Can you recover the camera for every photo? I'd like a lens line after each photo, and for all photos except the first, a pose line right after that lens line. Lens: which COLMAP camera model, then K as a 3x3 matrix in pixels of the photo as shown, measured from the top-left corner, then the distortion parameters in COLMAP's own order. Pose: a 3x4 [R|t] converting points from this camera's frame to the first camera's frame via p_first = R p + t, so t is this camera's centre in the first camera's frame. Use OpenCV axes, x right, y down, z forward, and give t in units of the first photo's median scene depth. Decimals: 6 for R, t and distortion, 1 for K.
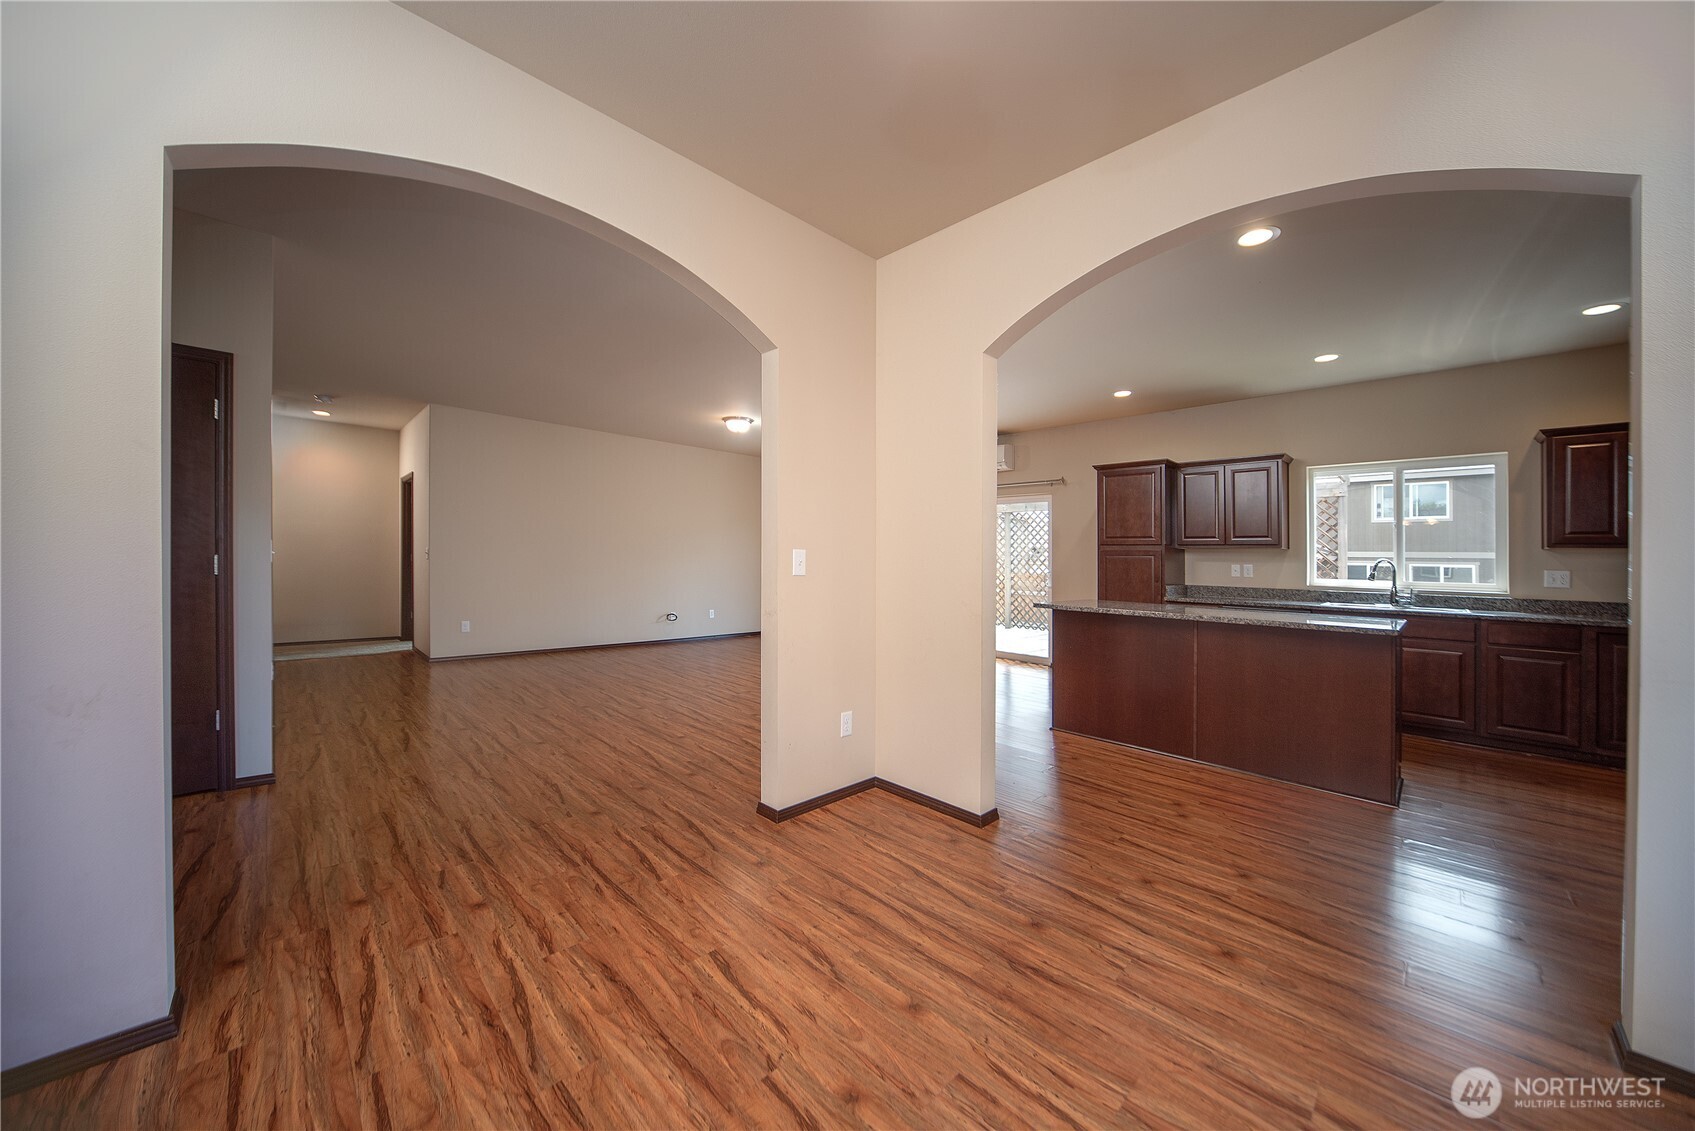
lens RADIAL K [[603.8, 0, 842.6], [0, 603.8, 540.0], [0, 0, 1]] dist [-0.013566, -0.000067]
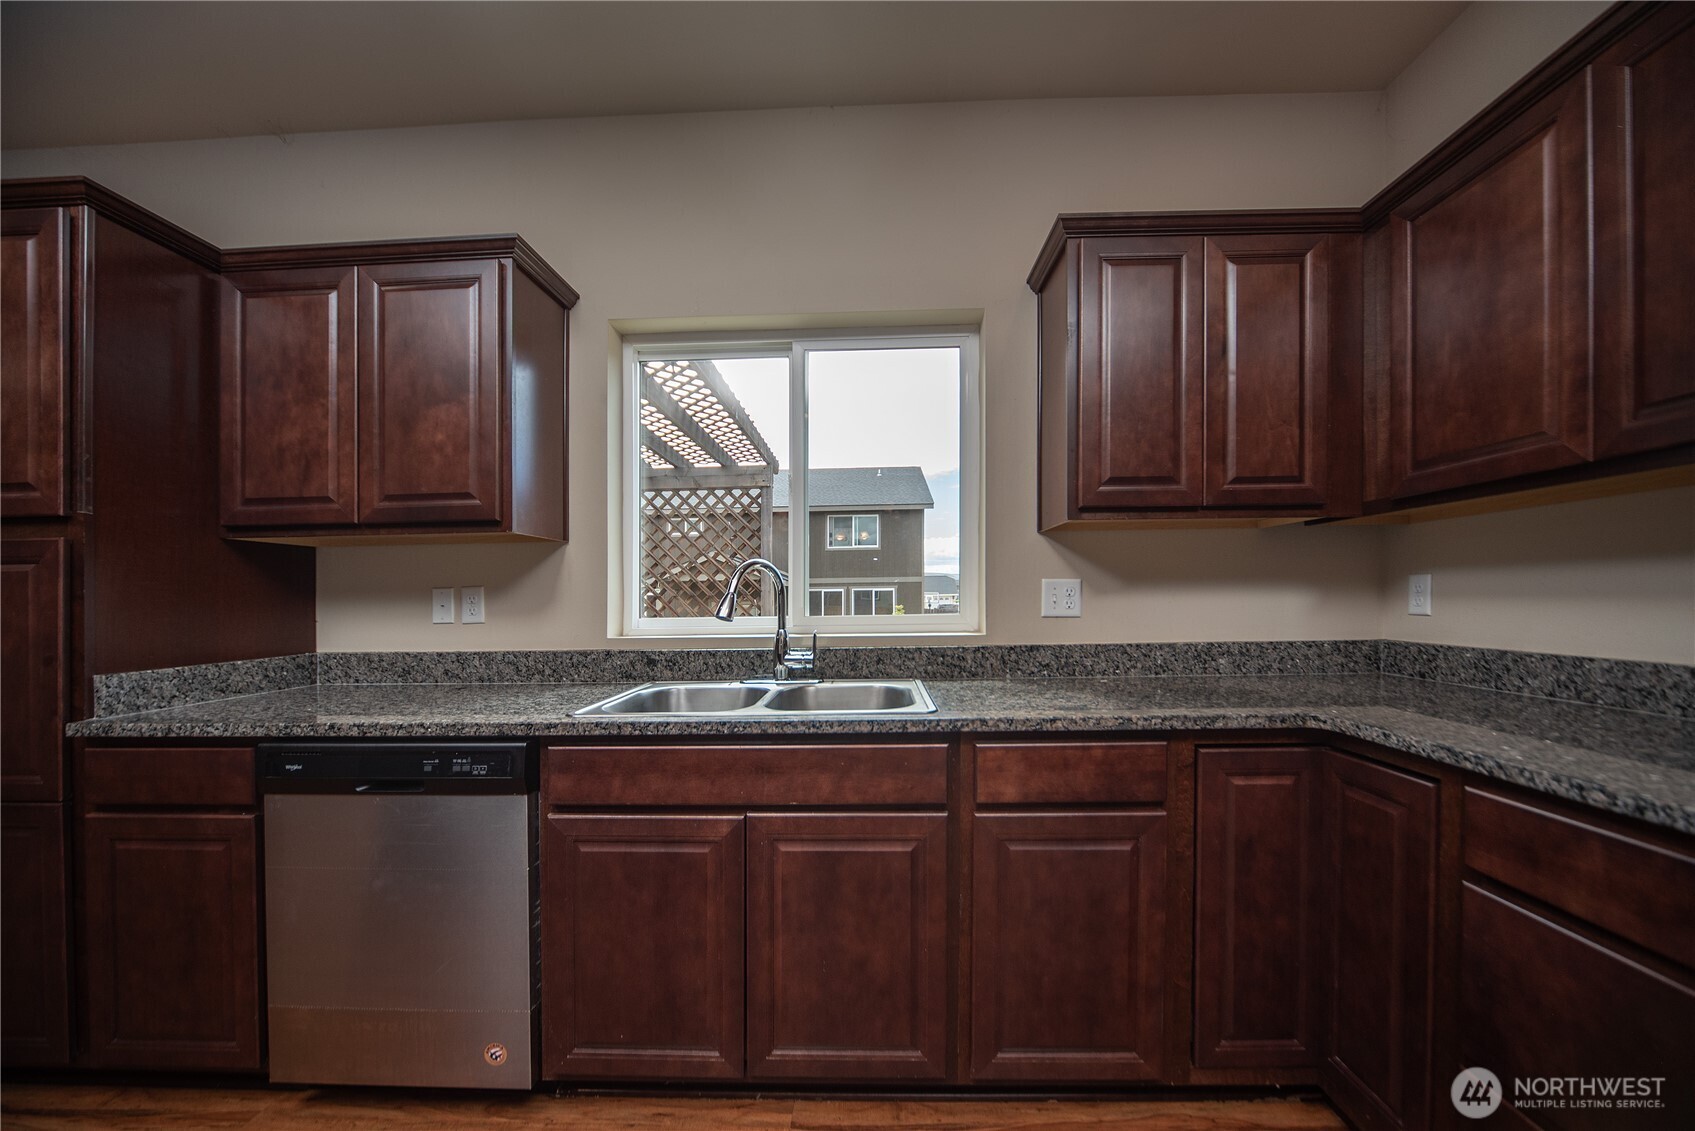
lens RADIAL K [[612.9, 0, 871.4], [0, 612.9, 603.9], [0, 0, 1]] dist [-0.014195, -0.000002]
pose [[0.708958, -0.040017, 0.704114, 0.654218], [0.006999, 0.998739, 0.049715, 0.038927], [-0.705216, -0.030318, 0.708344, 0.647373]]
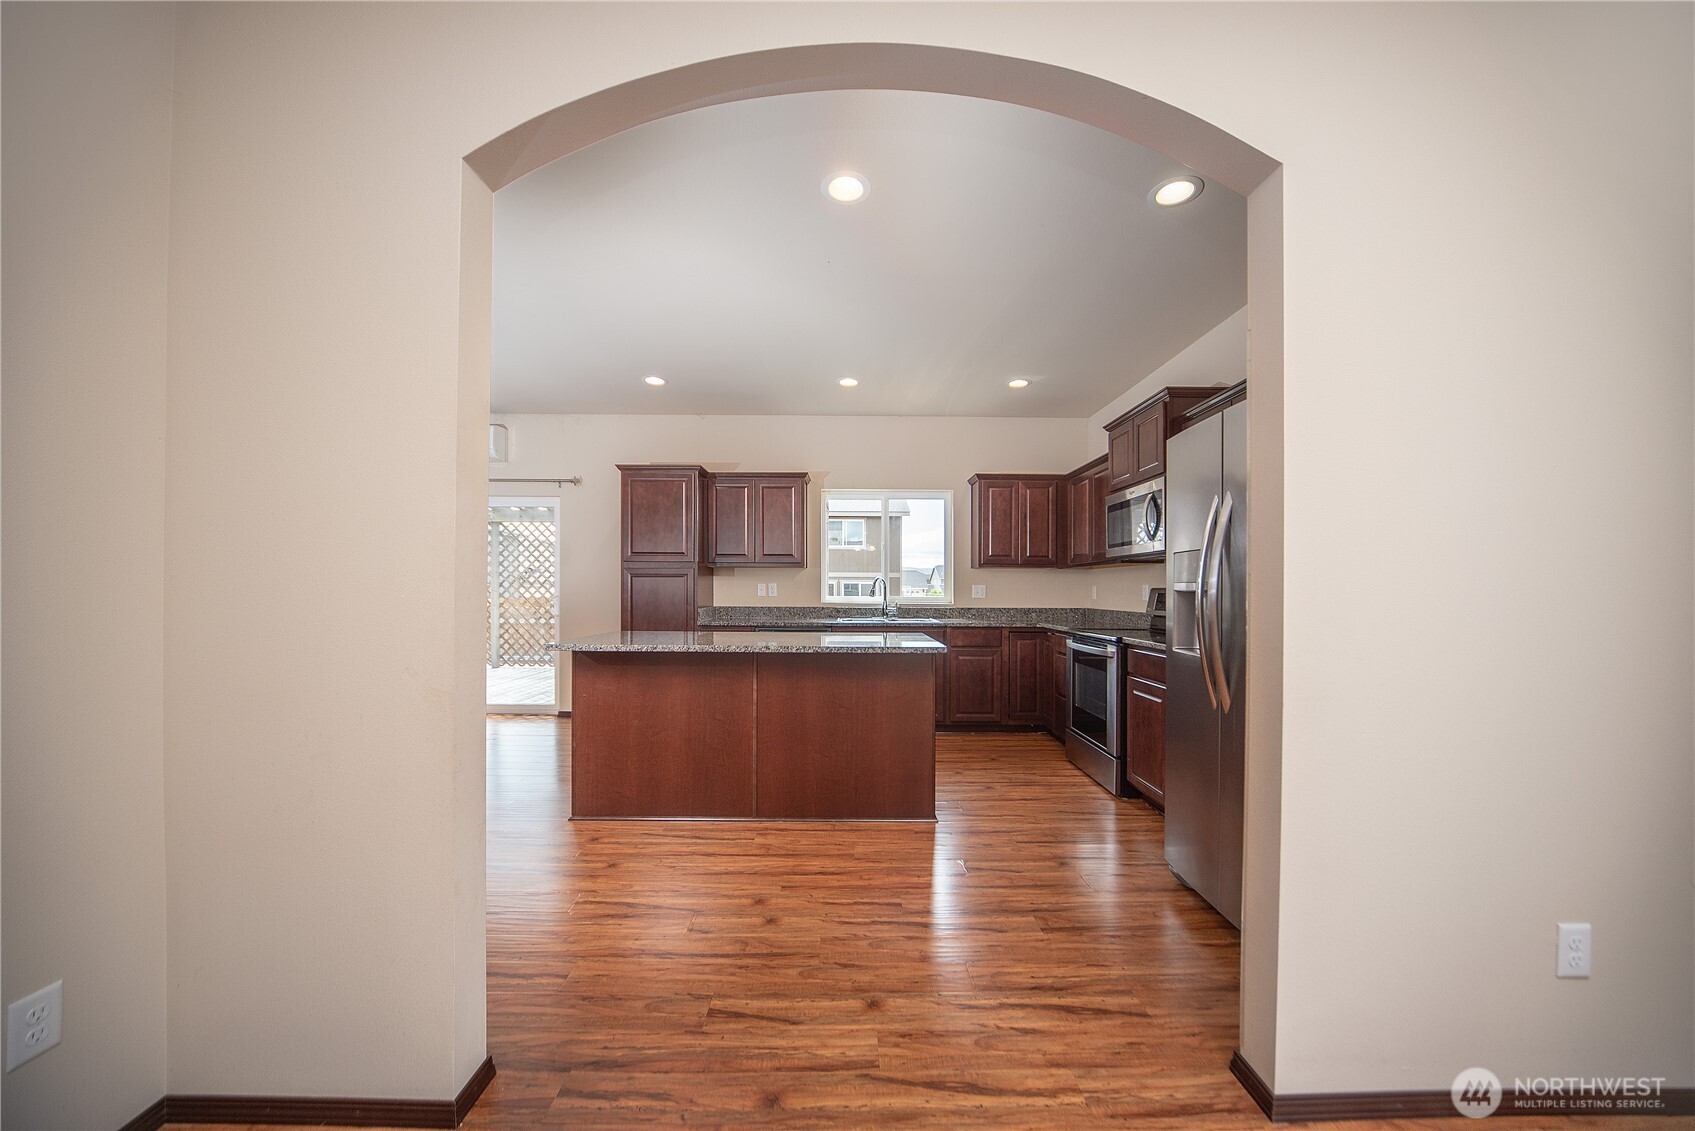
lens RADIAL K [[604.4, 0, 857.8], [0, 604.4, 572.9], [0, 0, 1]] dist [-0.013769, -0.000068]
pose [[0.686658, 0.000061, 0.726980, 0.056895], [-0.013942, 0.999817, 0.013085, 0.009760], [-0.726847, -0.019120, 0.686534, 0.241950]]
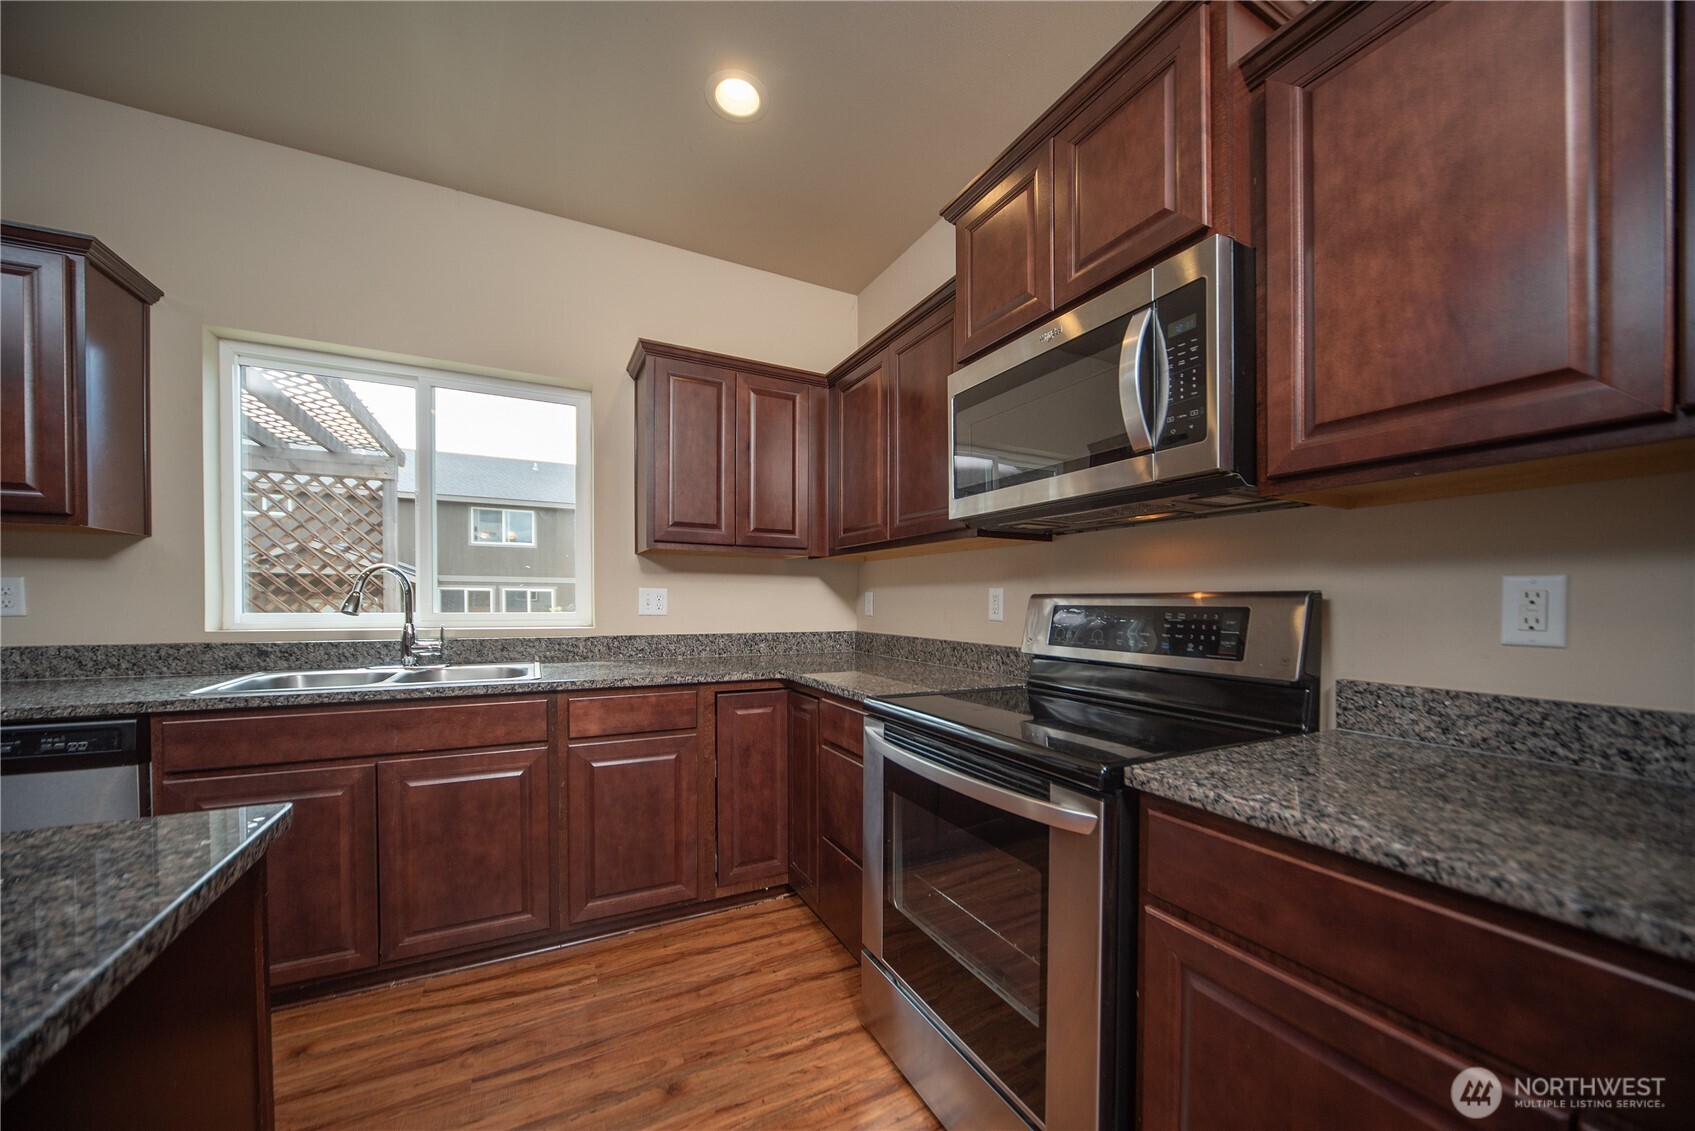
lens RADIAL K [[590.0, 0, 849.6], [0, 590.0, 631.2], [0, 0, 1]] dist [-0.012744, 0.000311]
pose [[0.288348, -0.069852, 0.954974, 0.563554], [-0.033265, 0.996003, 0.082897, 0.032417], [-0.956948, -0.055670, 0.284872, 0.522536]]
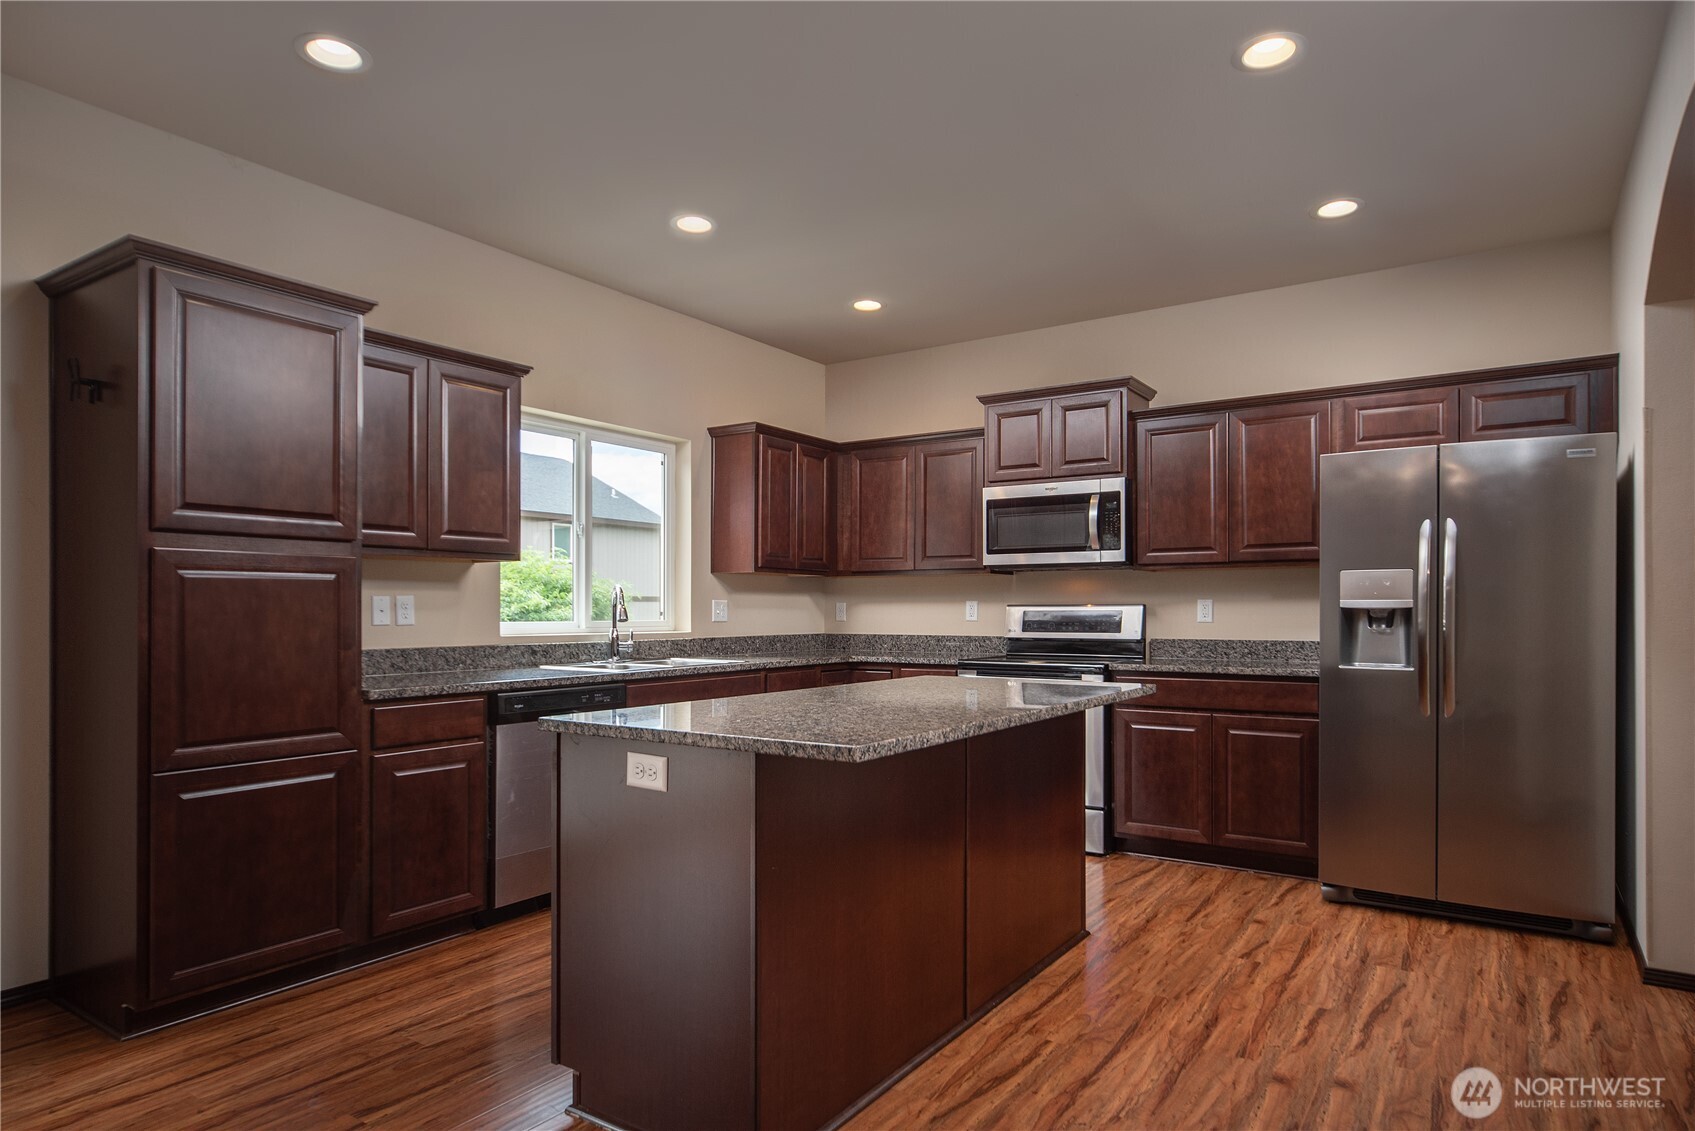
lens RADIAL K [[982.1, 0, 854.2], [0, 982.1, 619.3], [0, 0, 1]] dist [0.003866, 0.002455]
pose [[-0.221211, -0.032166, 0.974695, -0.088219], [-0.037293, 0.999004, 0.024505, 0.032055], [-0.974513, -0.030929, -0.222190, 0.932948]]
